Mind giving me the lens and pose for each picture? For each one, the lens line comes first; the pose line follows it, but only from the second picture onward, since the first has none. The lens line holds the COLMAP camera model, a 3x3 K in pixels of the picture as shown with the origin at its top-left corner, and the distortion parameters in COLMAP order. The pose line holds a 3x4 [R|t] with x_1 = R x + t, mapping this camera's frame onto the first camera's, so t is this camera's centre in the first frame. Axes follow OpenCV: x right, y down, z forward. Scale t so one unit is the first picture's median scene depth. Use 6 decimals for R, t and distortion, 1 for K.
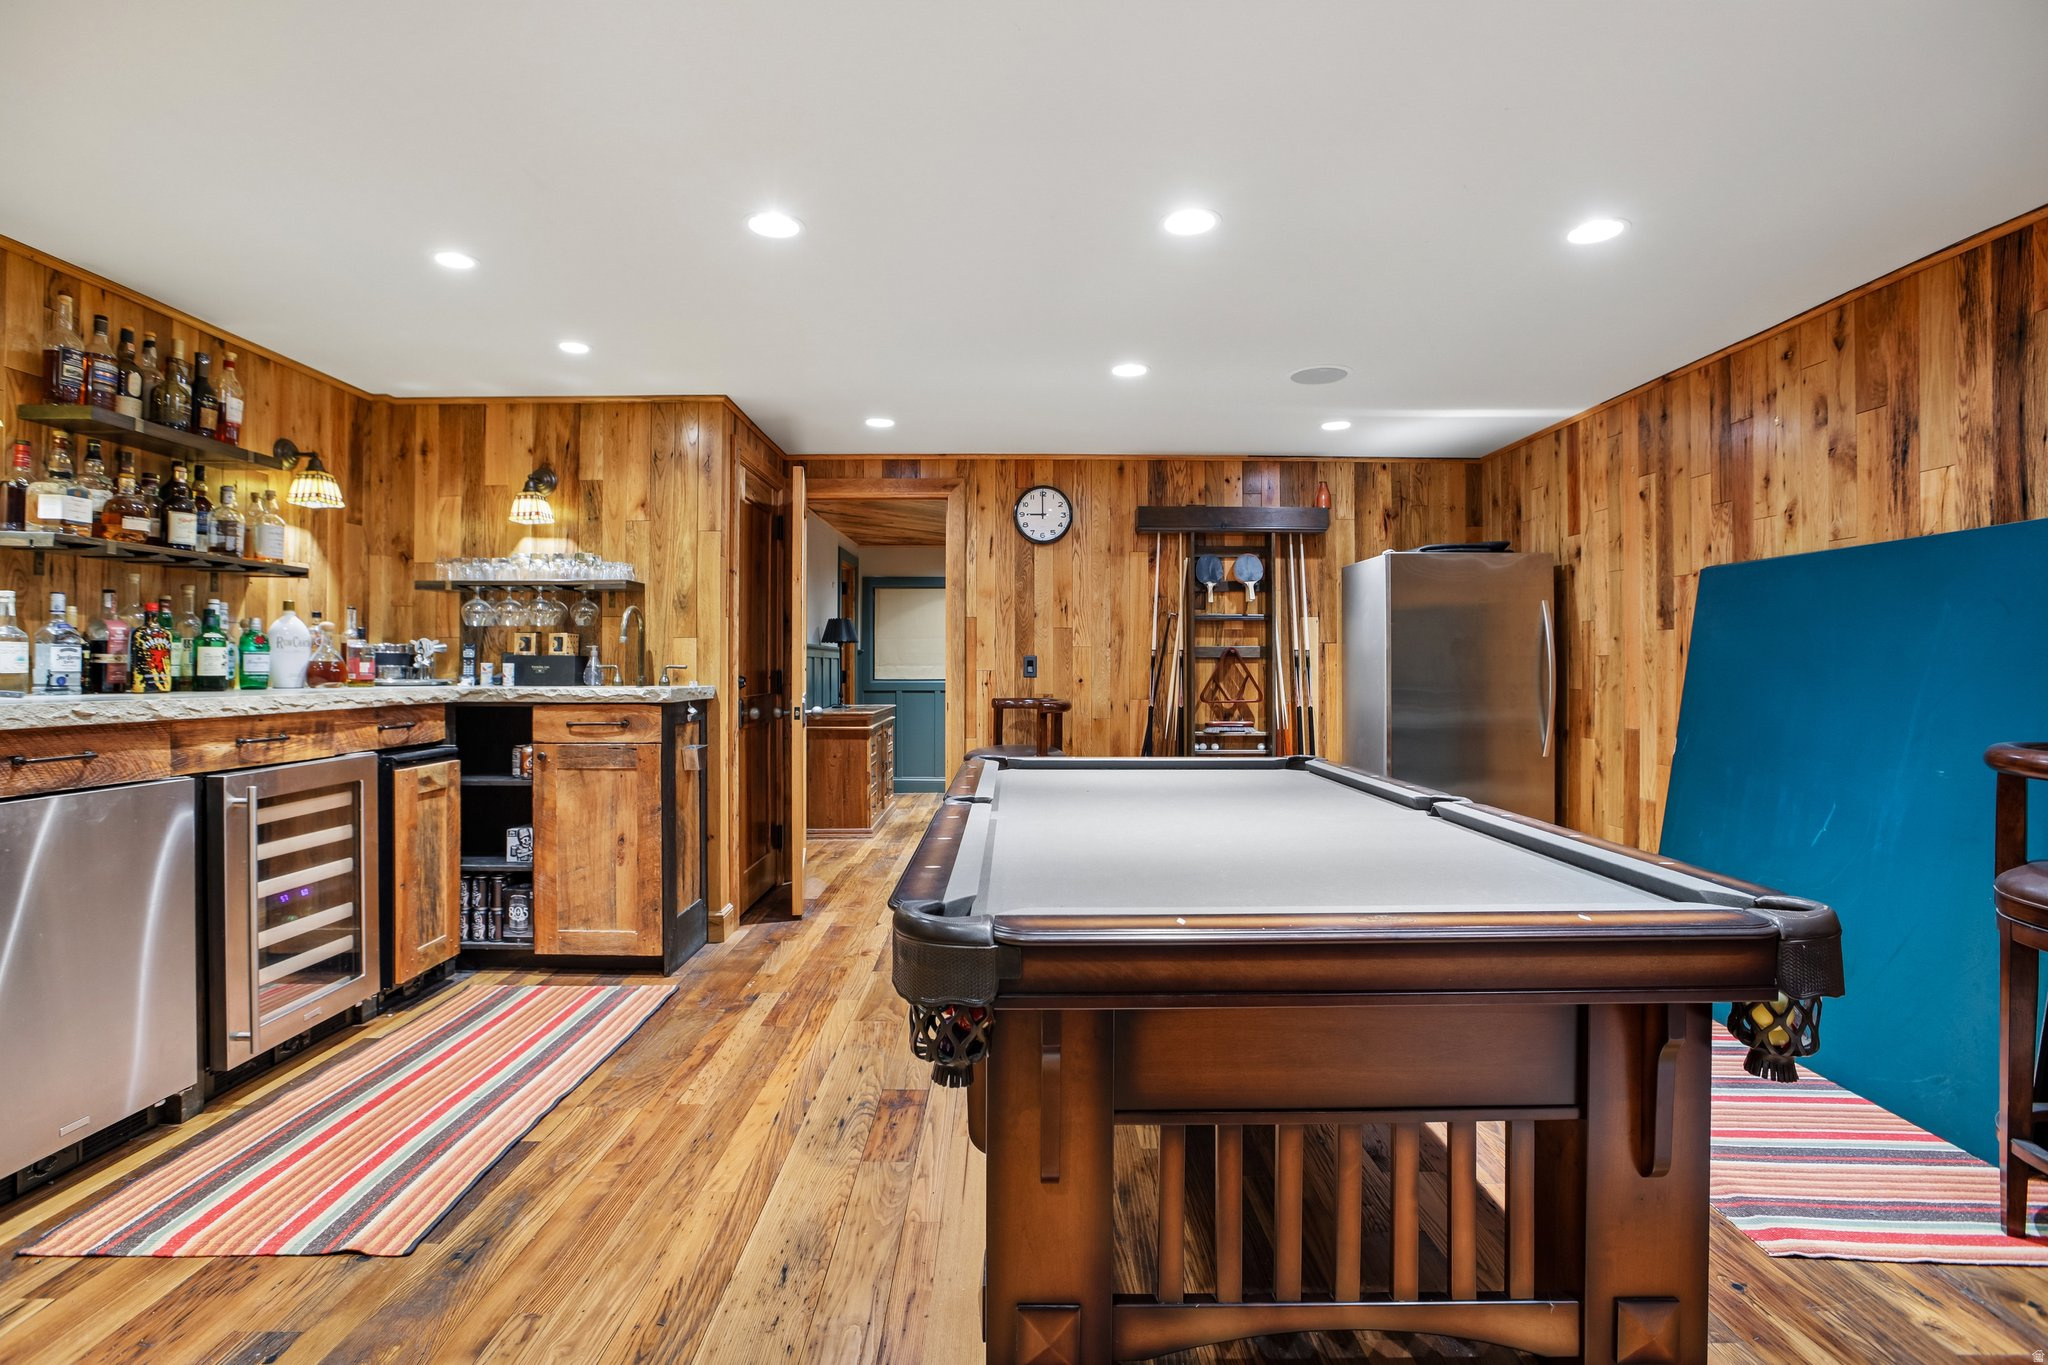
lens RADIAL K [[962.6, 0, 1024.0], [0, 962.6, 682.5], [0, 0, 1]] dist [-0.045804, 0.031102]
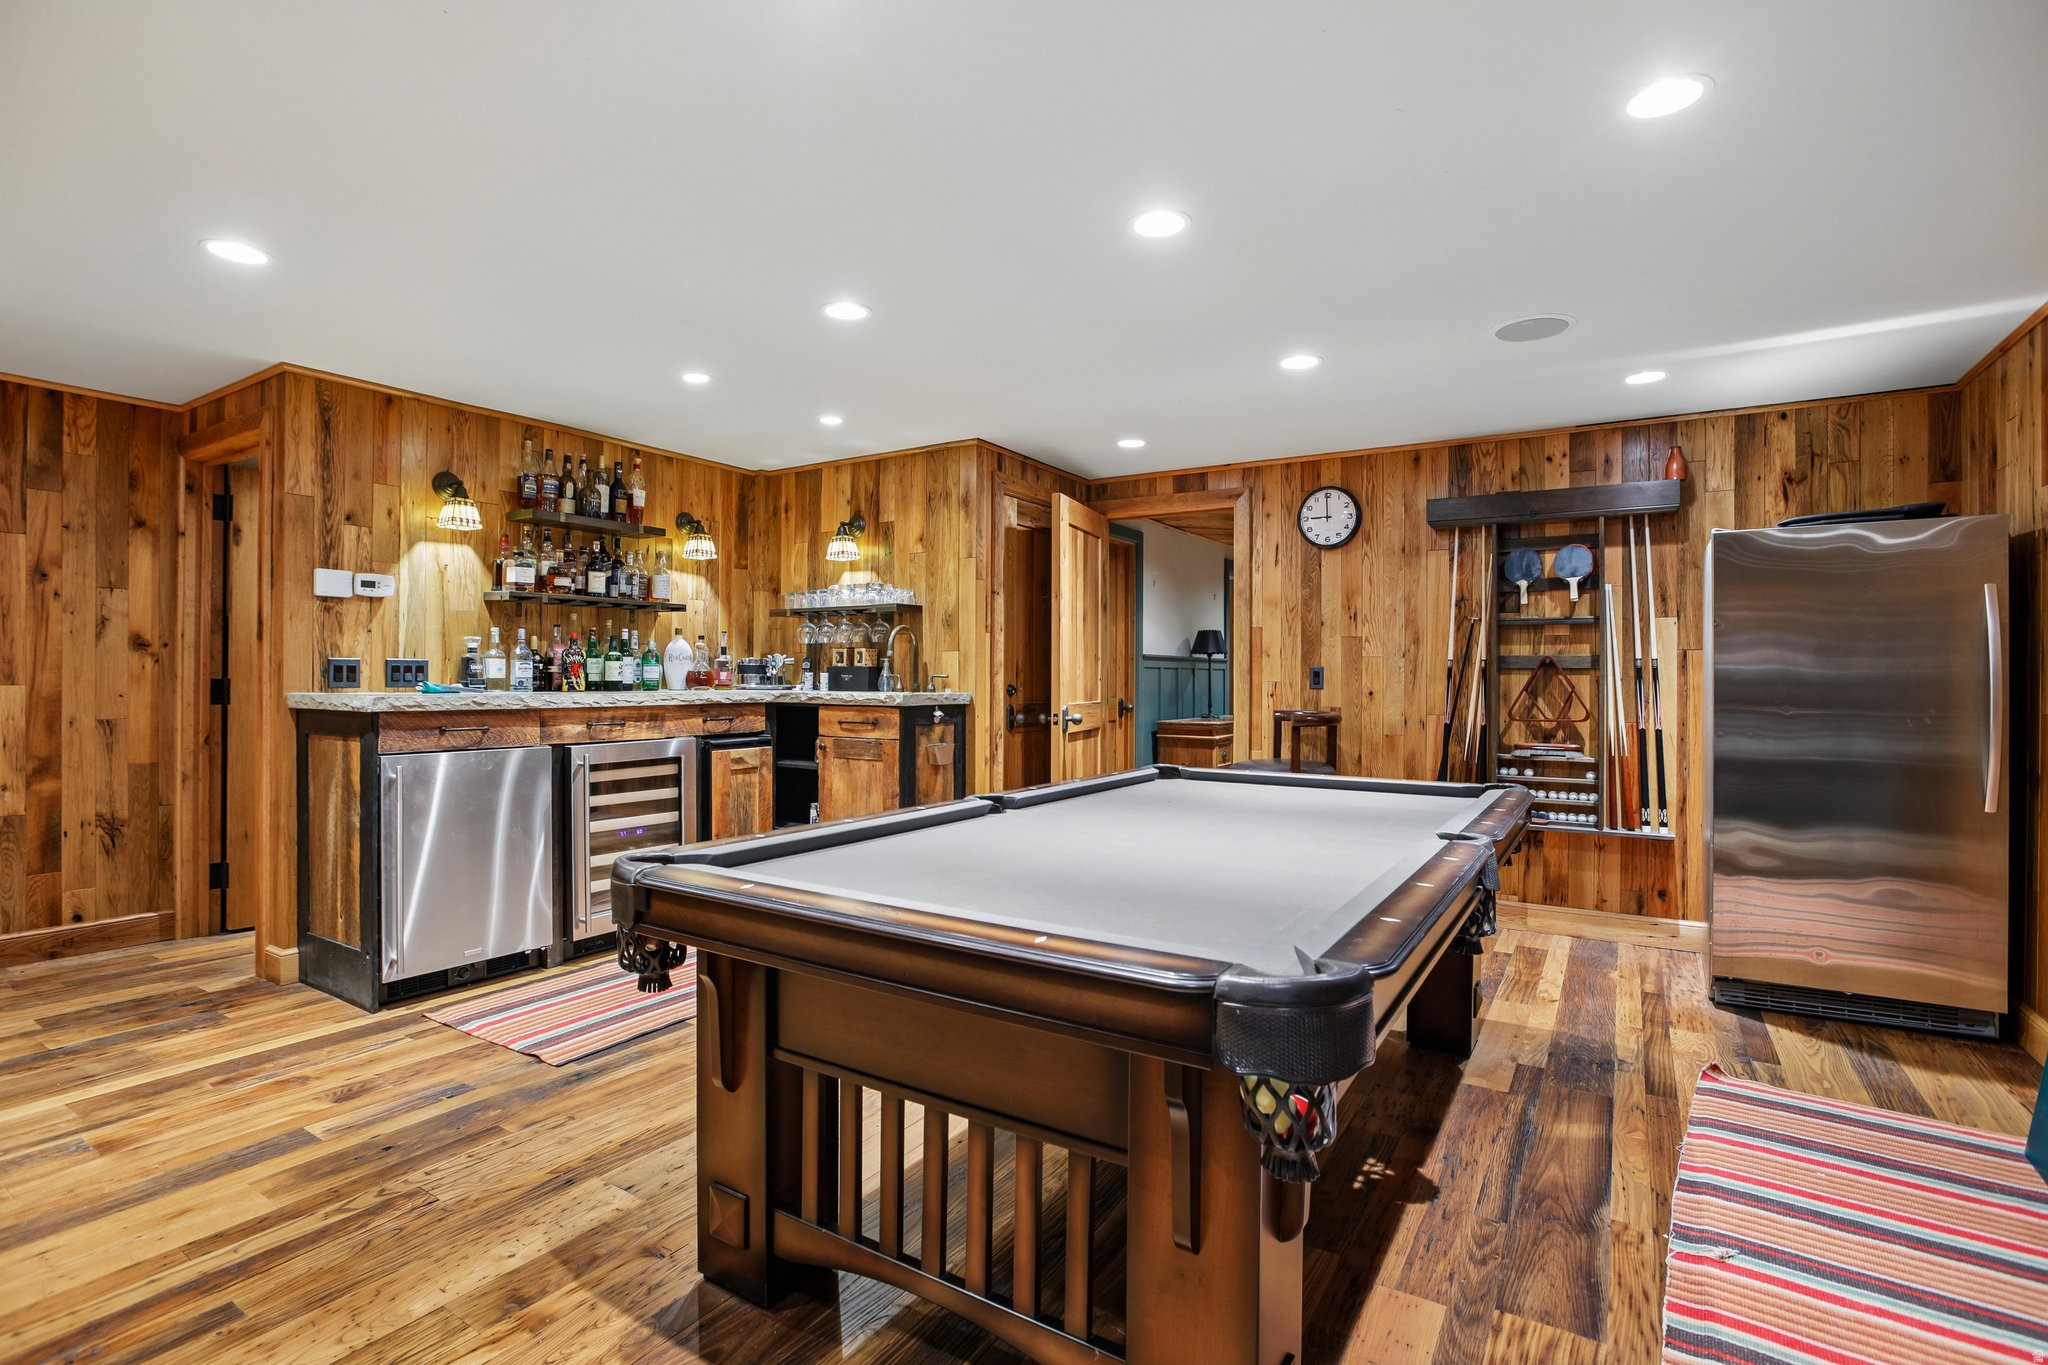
lens RADIAL K [[967.7, 0, 1025.1], [0, 967.7, 701.0], [0, 0, 1]] dist [-0.045336, 0.032118]
pose [[0.848465, 0.017018, -0.528977, 0.348973], [-0.013364, 0.999853, 0.010732, -0.000052], [0.529082, -0.002037, 0.848568, 0.051609]]
